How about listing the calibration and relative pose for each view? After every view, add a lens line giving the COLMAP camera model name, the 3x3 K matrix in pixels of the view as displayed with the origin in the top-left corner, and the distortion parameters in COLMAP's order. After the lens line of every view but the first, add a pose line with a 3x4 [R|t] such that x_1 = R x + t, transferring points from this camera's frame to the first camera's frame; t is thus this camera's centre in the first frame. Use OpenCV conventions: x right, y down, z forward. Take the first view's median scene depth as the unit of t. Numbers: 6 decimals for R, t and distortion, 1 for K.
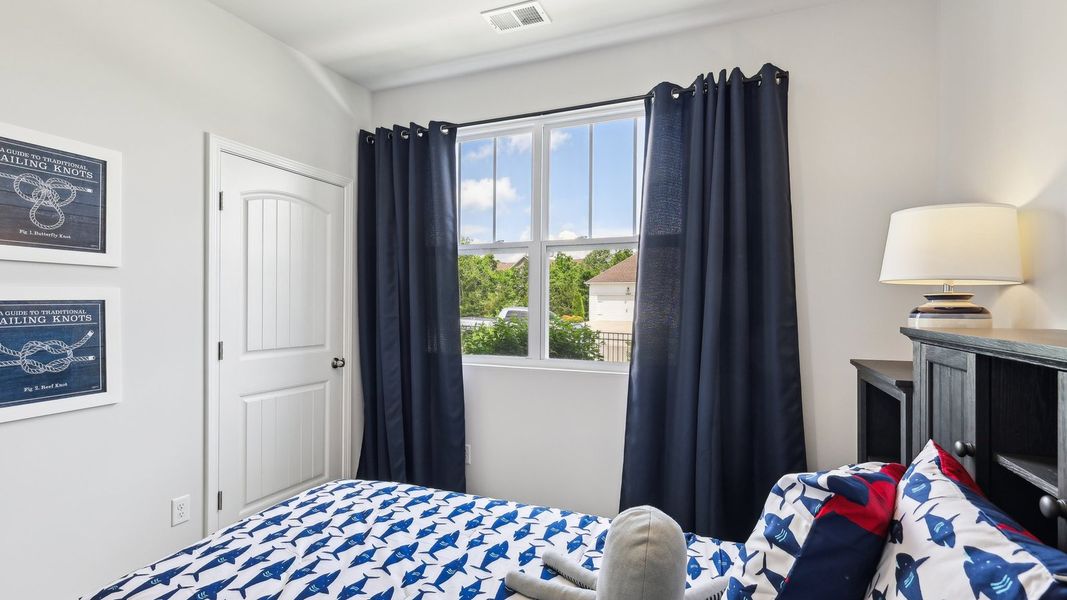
lens RADIAL K [[497.7, 0, 533.5], [0, 497.7, 300.0], [0, 0, 1]] dist [0.002355, 0.000528]
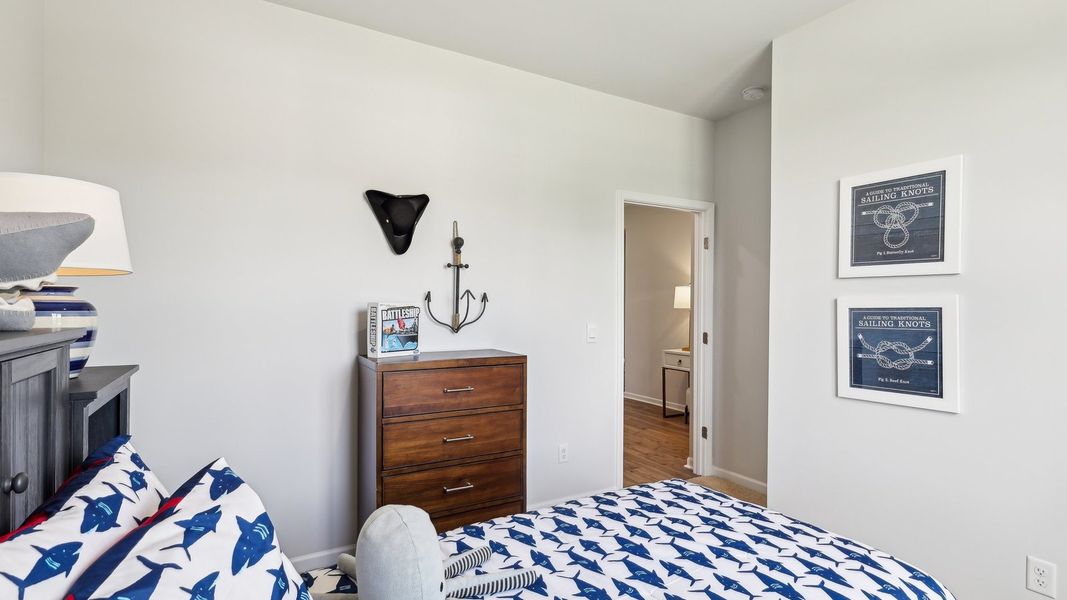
lens RADIAL K [[497.7, 0, 533.5], [0, 497.7, 300.0], [0, 0, 1]] dist [0.002355, 0.000528]
pose [[-0.596193, -0.020157, -0.802588, 0.483772], [-0.006936, 0.999777, -0.019957, 0.011711], [0.802811, -0.006332, -0.596200, 1.005167]]
